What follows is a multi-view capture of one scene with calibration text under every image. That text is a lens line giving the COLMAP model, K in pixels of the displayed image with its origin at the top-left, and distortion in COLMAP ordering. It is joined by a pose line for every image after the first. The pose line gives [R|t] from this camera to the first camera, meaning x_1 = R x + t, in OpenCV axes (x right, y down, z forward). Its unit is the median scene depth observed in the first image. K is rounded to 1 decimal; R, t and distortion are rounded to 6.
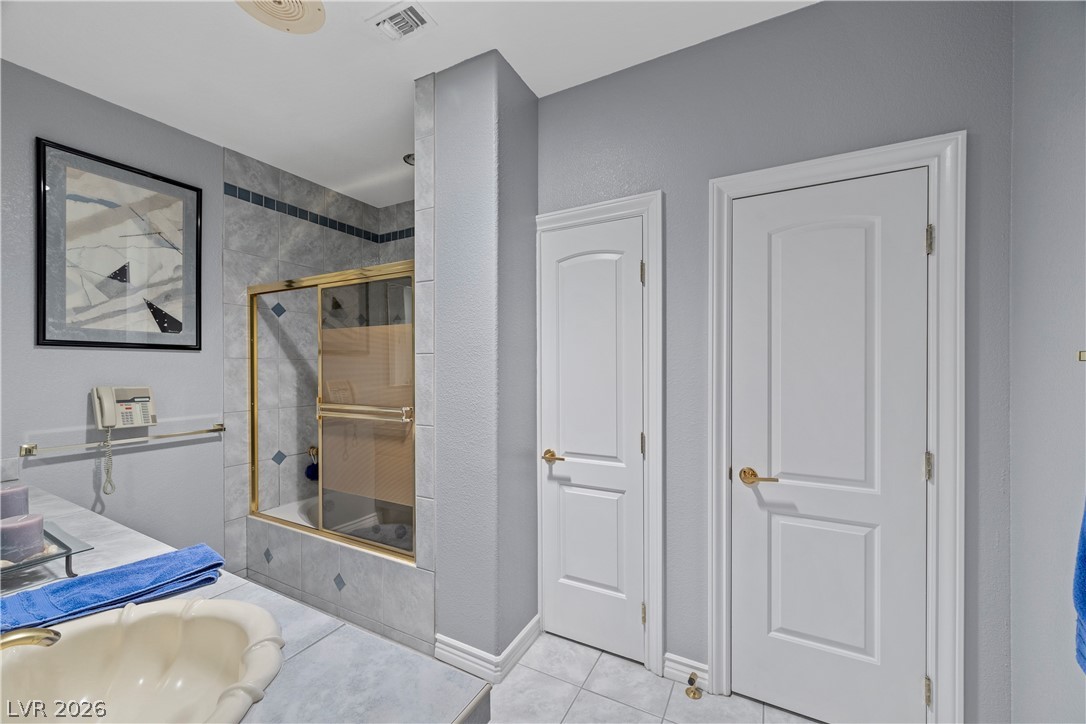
lens RADIAL K [[424.2, 0, 543.6], [0, 424.2, 367.9], [0, 0, 1]] dist [-0.001353, 0.000933]
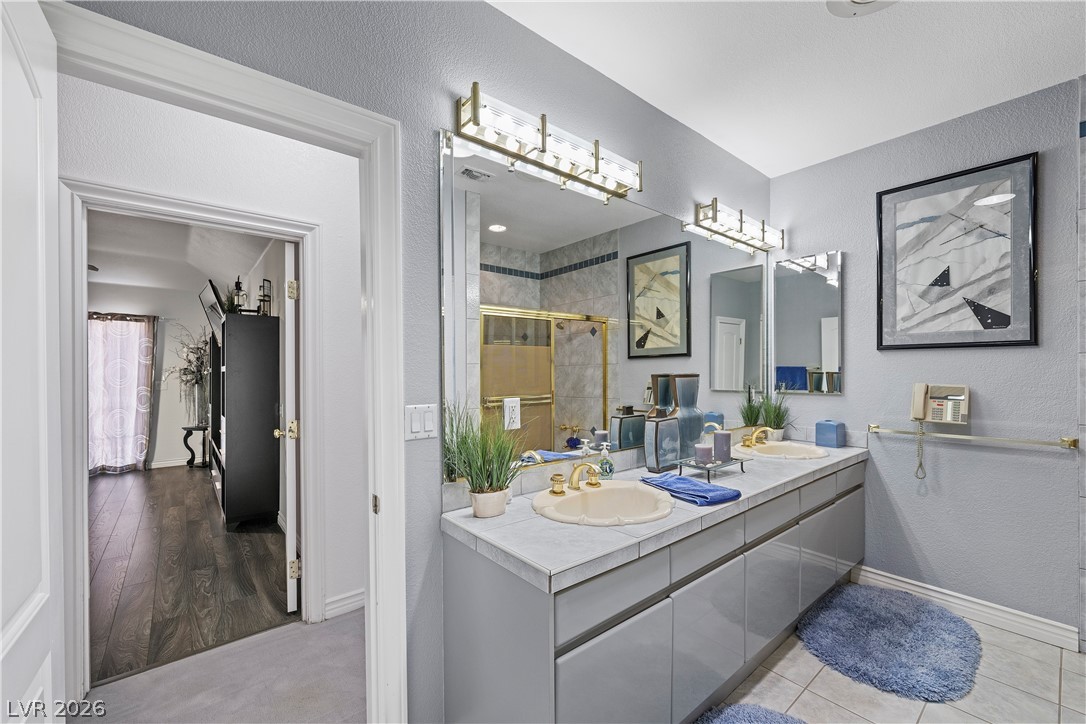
lens RADIAL K [[445.5, 0, 542.7], [0, 445.5, 368.0], [0, 0, 1]] dist [0.001297, -0.000037]
pose [[-0.380644, -0.001457, -0.924721, 0.422239], [0.004747, 0.999983, -0.003530, 0.001841], [0.924709, -0.005733, -0.380630, 0.486594]]
